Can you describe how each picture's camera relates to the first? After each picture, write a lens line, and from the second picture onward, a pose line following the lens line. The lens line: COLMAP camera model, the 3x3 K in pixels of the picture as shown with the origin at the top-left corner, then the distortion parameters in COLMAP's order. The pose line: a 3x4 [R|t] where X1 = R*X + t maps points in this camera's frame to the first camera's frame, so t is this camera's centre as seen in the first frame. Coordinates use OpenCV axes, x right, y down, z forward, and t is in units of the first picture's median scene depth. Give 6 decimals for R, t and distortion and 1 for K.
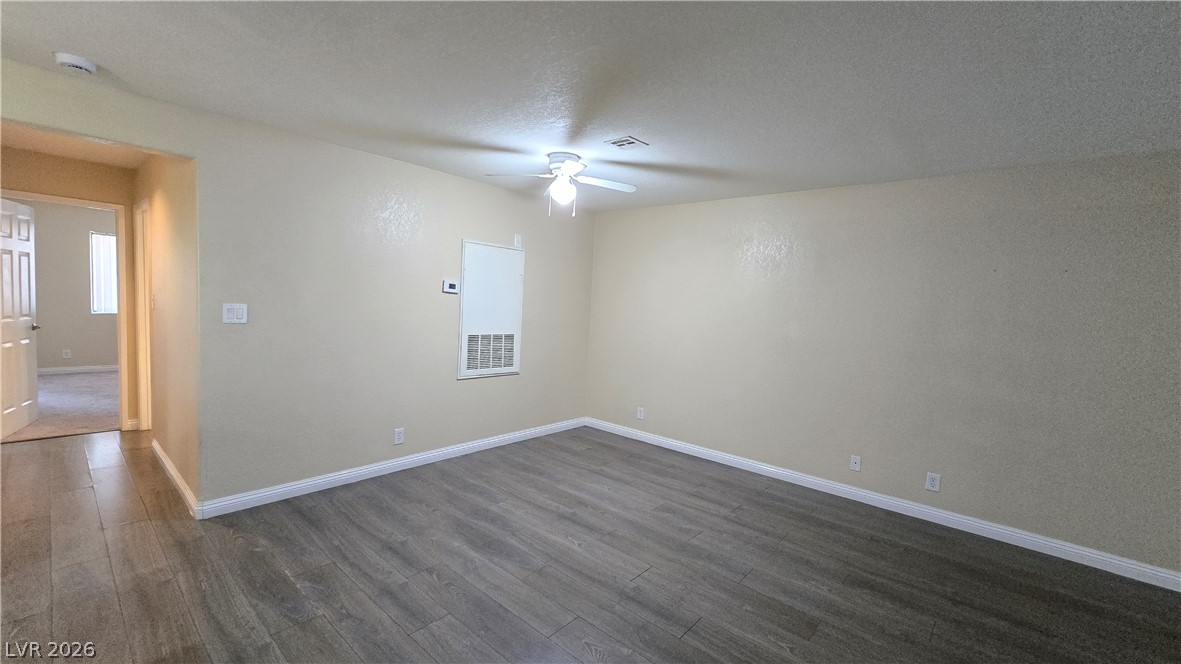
lens RADIAL K [[482.9, 0, 593.9], [0, 482.9, 336.9], [0, 0, 1]] dist [-0.007718, -0.000048]
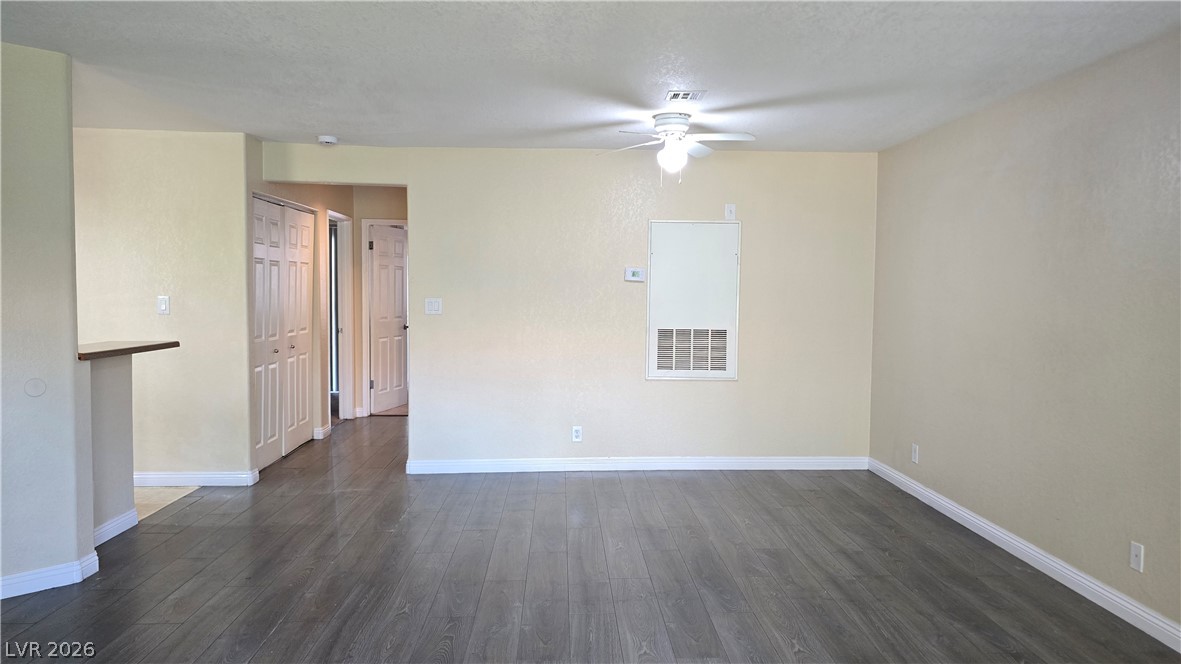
lens RADIAL K [[790.7, 0, 597.6], [0, 790.7, 330.0], [0, 0, 1]] dist [0.038095, -0.011195]
pose [[0.693441, -0.008243, -0.720466, 0.708517], [-0.025653, 0.999018, -0.036120, 0.054016], [0.720057, 0.043530, 0.692549, -0.052074]]
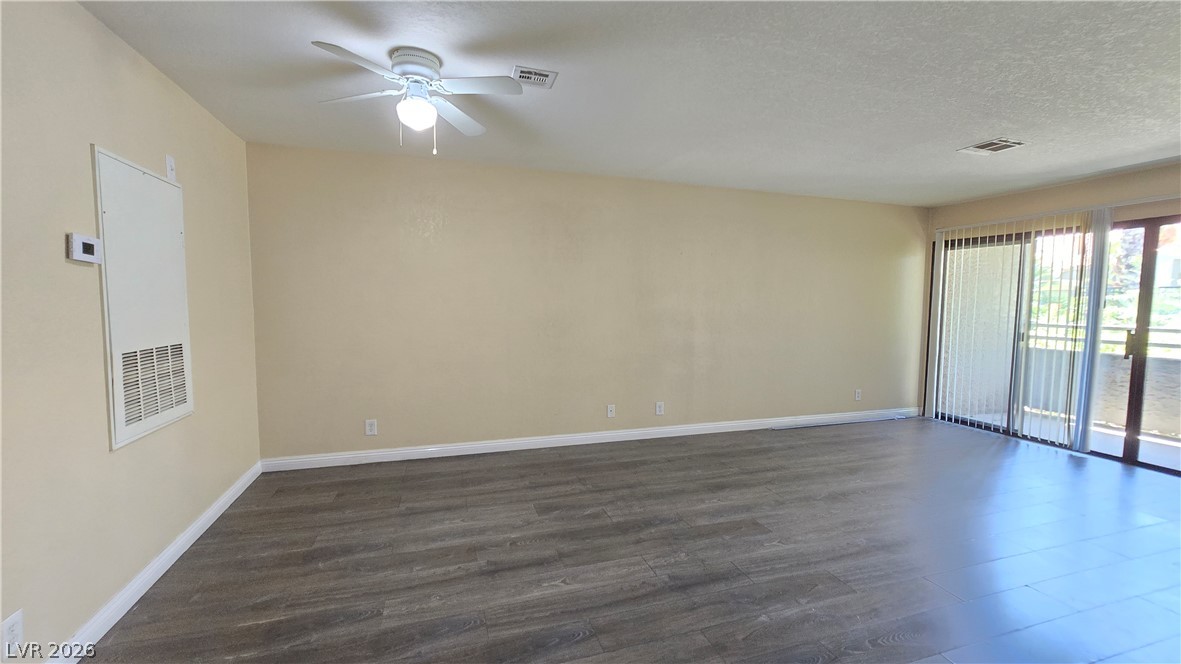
lens RADIAL K [[482.9, 0, 596.7], [0, 482.9, 336.6], [0, 0, 1]] dist [-0.007718, -0.000048]
pose [[0.507116, -0.112008, 0.854569, -0.444726], [0.079564, 0.993369, 0.082986, -0.023499], [-0.858197, 0.025909, 0.512665, 0.375727]]
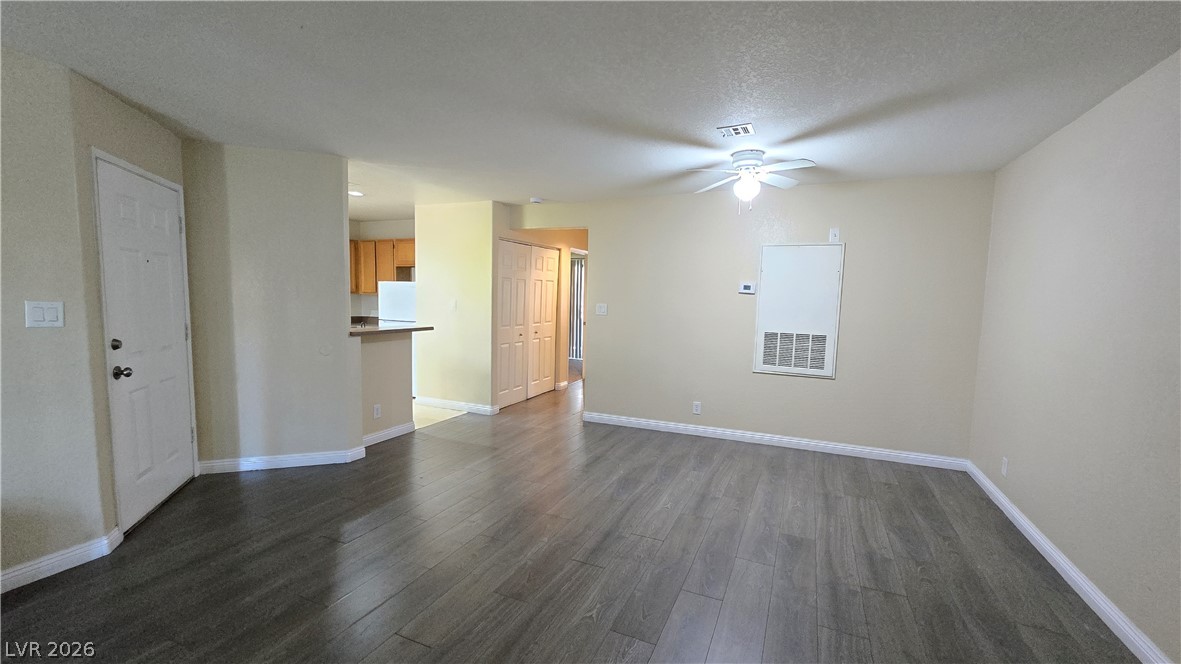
lens RADIAL K [[482.9, 0, 587.2], [0, 482.9, 337.4], [0, 0, 1]] dist [-0.007718, -0.000048]
pose [[0.283214, 0.038798, -0.958272, 0.685207], [-0.076942, 0.996880, 0.017621, 0.020242], [0.955965, 0.068741, 0.285316, 0.334076]]
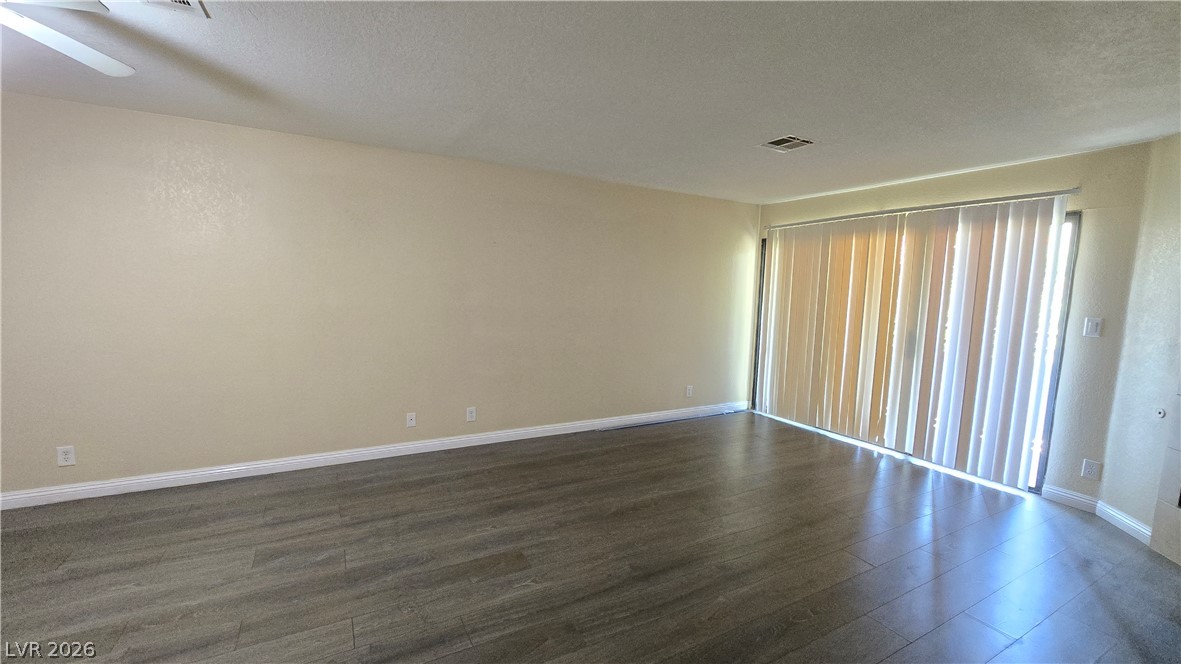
lens RADIAL K [[482.9, 0, 592.8], [0, 482.9, 334.9], [0, 0, 1]] dist [-0.007718, -0.000048]
pose [[0.336607, -0.138068, 0.931468, -0.262322], [0.059377, 0.990336, 0.125336, -0.029477], [-0.939771, 0.013119, 0.341552, 0.240095]]
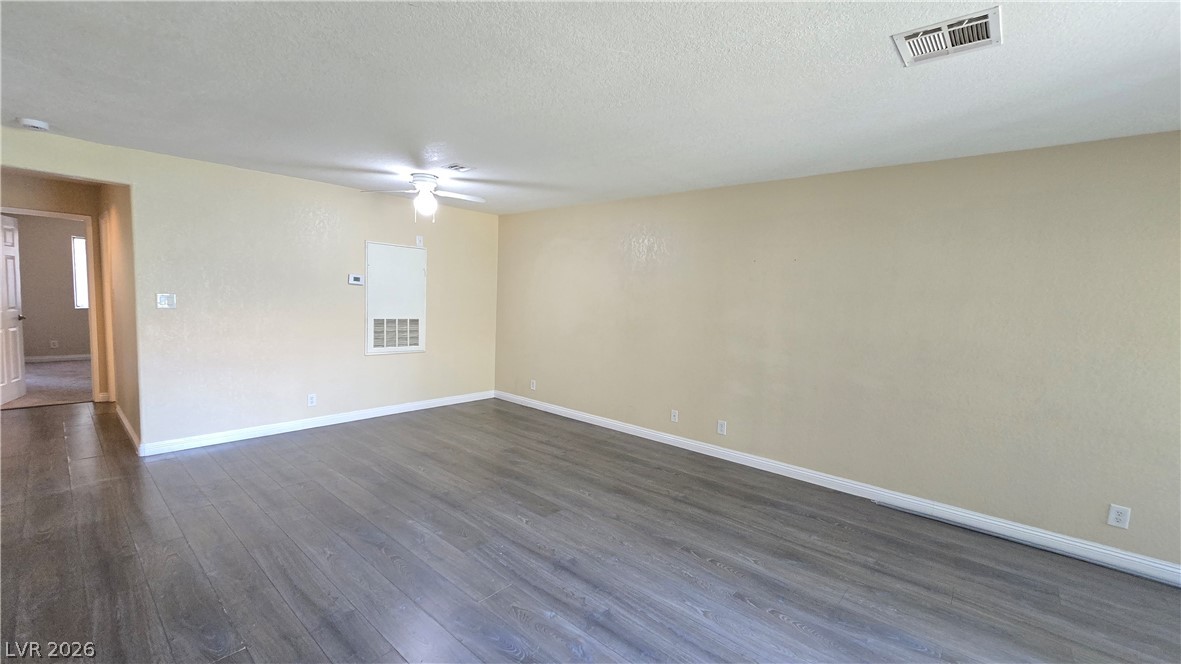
lens RADIAL K [[482.9, 0, 593.5], [0, 482.9, 337.3], [0, 0, 1]] dist [-0.007718, -0.000048]
pose [[0.999923, -0.012264, -0.001916, 0.310729], [0.012281, 0.999886, 0.008732, 0.040538], [0.001809, -0.008755, 0.999960, -0.229273]]
